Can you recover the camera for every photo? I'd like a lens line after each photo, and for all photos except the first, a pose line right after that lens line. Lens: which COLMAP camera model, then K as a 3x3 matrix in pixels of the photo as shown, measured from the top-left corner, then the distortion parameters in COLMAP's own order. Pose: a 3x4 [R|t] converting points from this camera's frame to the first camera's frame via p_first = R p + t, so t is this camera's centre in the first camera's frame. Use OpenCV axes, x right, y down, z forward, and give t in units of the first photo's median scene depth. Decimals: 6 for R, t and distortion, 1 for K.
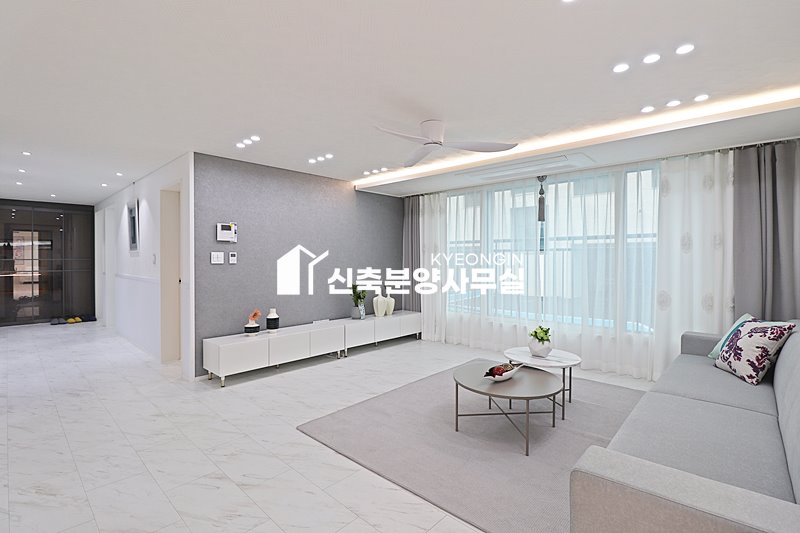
lens RADIAL K [[372.9, 0, 400.4], [0, 372.9, 262.7], [0, 0, 1]] dist [-0.001122, -0.011121]
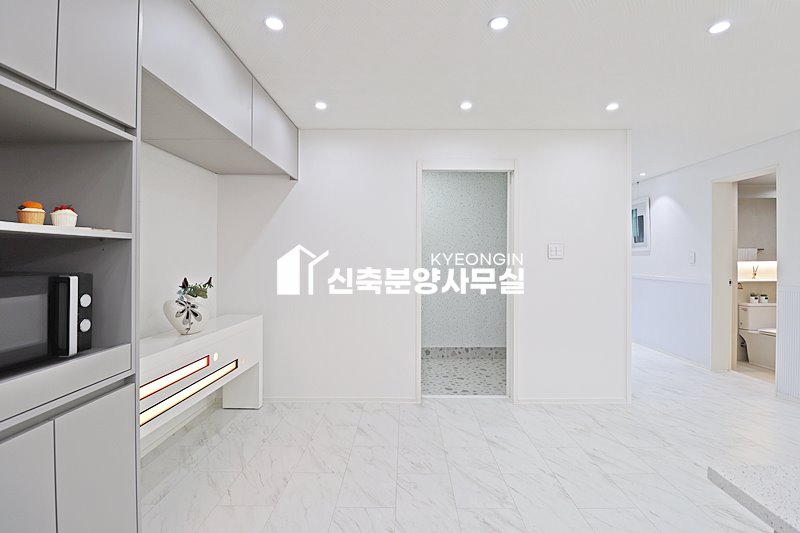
lens RADIAL K [[372.9, 0, 400.4], [0, 372.9, 262.7], [0, 0, 1]] dist [-0.001122, -0.011121]
pose [[0.678402, 0.010995, -0.734609, -0.488590], [-0.013567, 0.999905, 0.002437, 0.010539], [0.734566, 0.008313, 0.678487, -0.179110]]
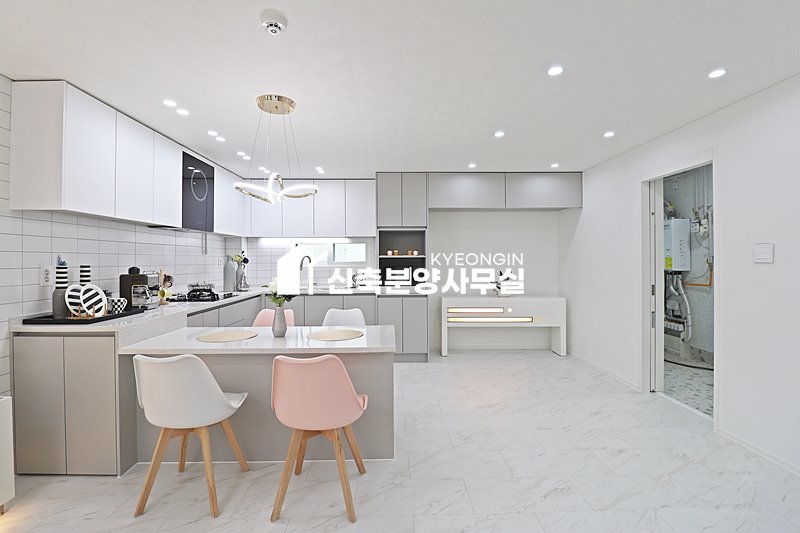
lens RADIAL K [[368.2, 0, 399.7], [0, 368.2, 258.7], [0, 0, 1]] dist [-0.002775, -0.011439]
pose [[-0.713824, 0.004583, -0.700310, -0.079005], [-0.002538, 0.999955, 0.009132, -0.009182], [0.700320, 0.008296, -0.713781, 0.520408]]
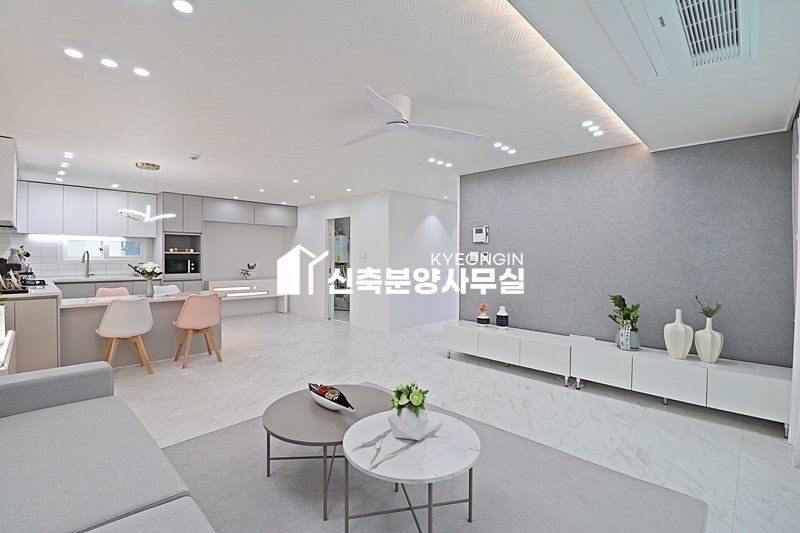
lens RADIAL K [[368.2, 0, 399.7], [0, 368.2, 258.7], [0, 0, 1]] dist [-0.002775, -0.011439]
pose [[-0.021332, 0.005400, -0.999758, 0.626140], [-0.018205, 0.999818, 0.005789, -0.006890], [0.999607, 0.018324, -0.021230, 0.686543]]
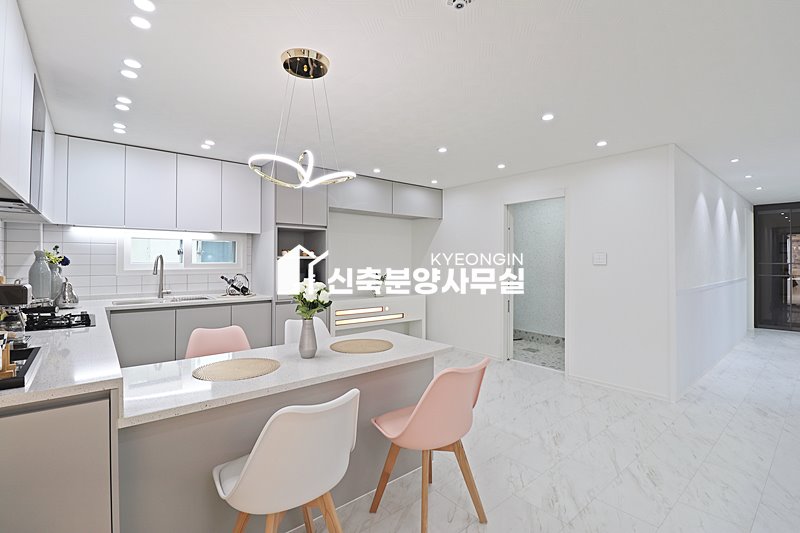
lens RADIAL K [[368.2, 0, 399.7], [0, 368.2, 258.7], [0, 0, 1]] dist [-0.002775, -0.011439]
pose [[-0.118396, -0.005705, -0.992950, 0.084638], [-0.015611, 0.999871, -0.003884, -0.003572], [0.992844, 0.015041, -0.118470, 0.159708]]
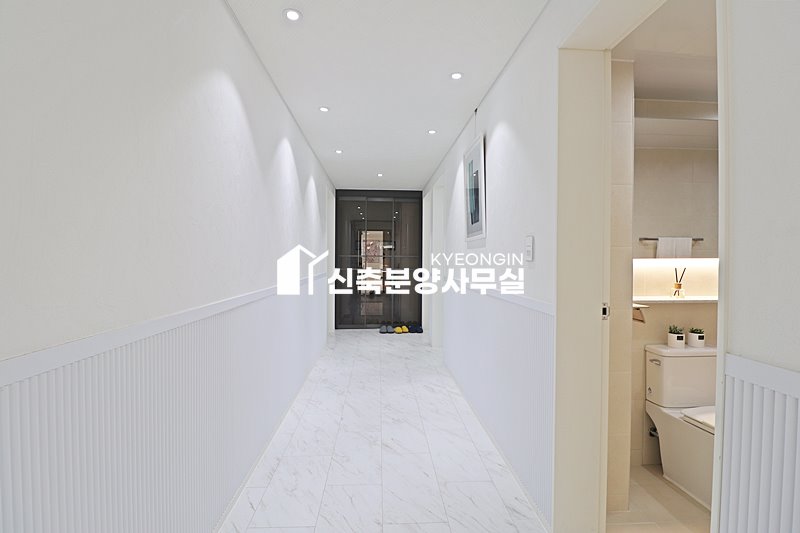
lens RADIAL K [[376.1, 0, 401.5], [0, 376.1, 257.0], [0, 0, 1]] dist [-0.004556, -0.011056]
pose [[0.727667, 0.002662, -0.685926, -0.498583], [-0.016559, 0.999769, -0.013686, 0.006466], [0.685731, 0.021317, 0.727543, 0.631232]]
